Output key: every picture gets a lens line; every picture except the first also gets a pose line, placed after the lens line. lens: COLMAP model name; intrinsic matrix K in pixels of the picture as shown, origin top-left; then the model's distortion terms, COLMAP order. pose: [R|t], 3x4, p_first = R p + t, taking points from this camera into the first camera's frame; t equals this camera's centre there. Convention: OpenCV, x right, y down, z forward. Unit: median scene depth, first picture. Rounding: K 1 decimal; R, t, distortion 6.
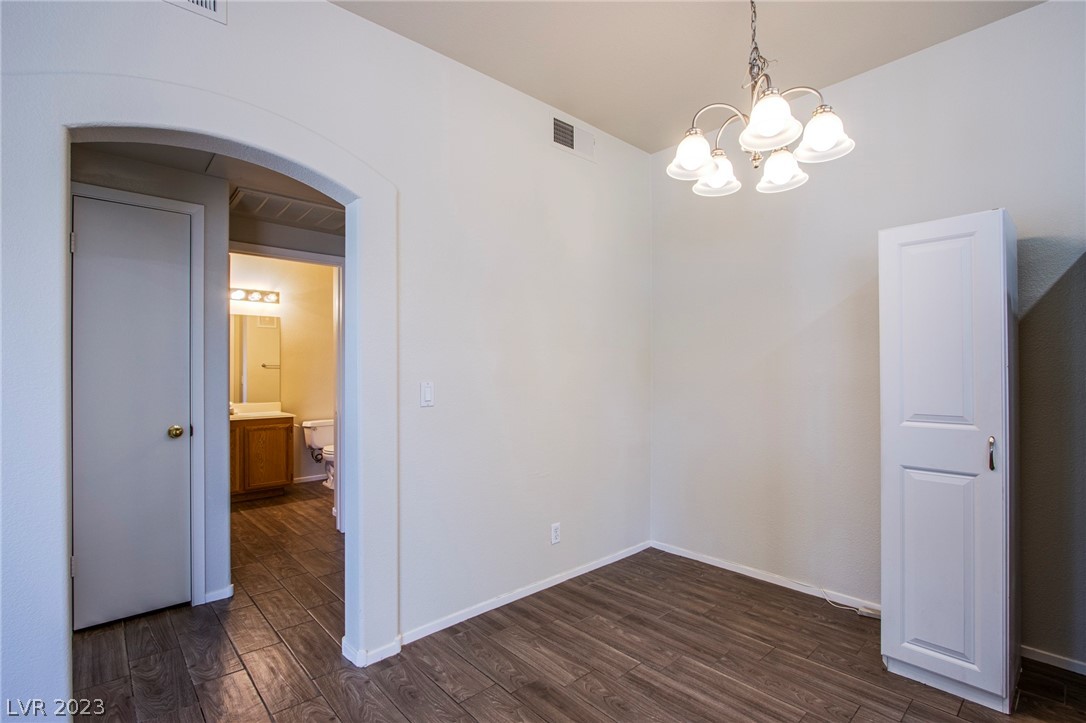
lens RADIAL K [[507.5, 0, 541.3], [0, 507.5, 354.3], [0, 0, 1]] dist [-0.017988, 0.002648]
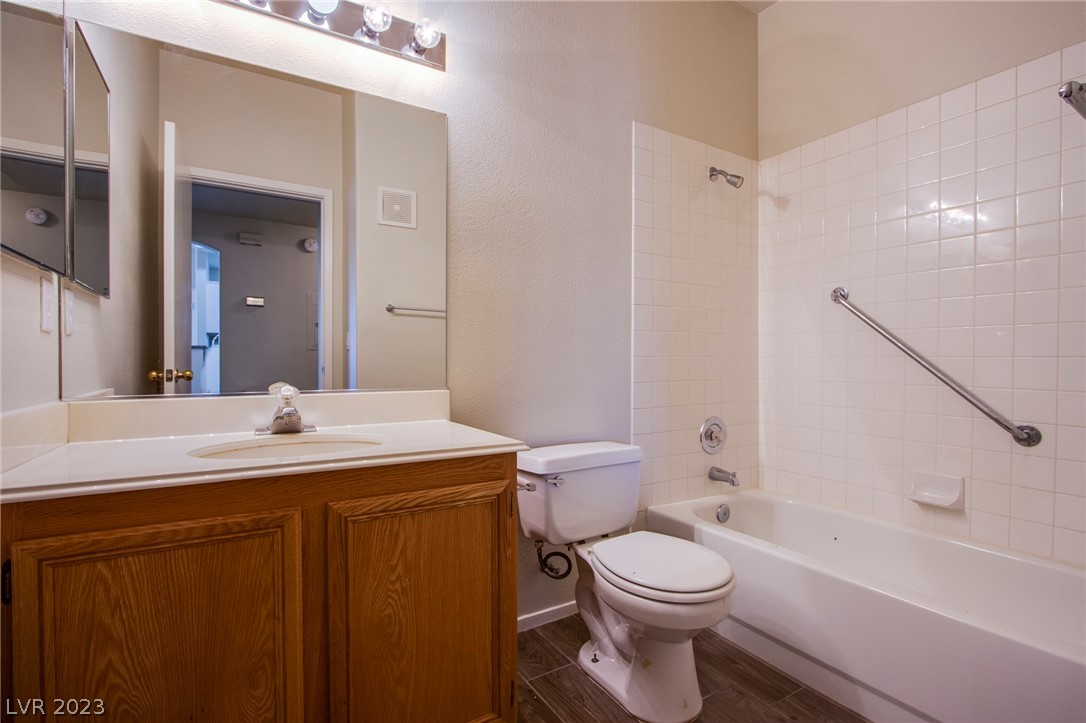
lens RADIAL K [[507.5, 0, 547.3], [0, 507.5, 358.2], [0, 0, 1]] dist [-0.017988, 0.002648]
pose [[0.982890, 0.009495, -0.183948, -0.401487], [-0.004030, 0.999540, 0.030061, 0.066004], [0.184149, -0.028805, 0.982476, 0.709606]]
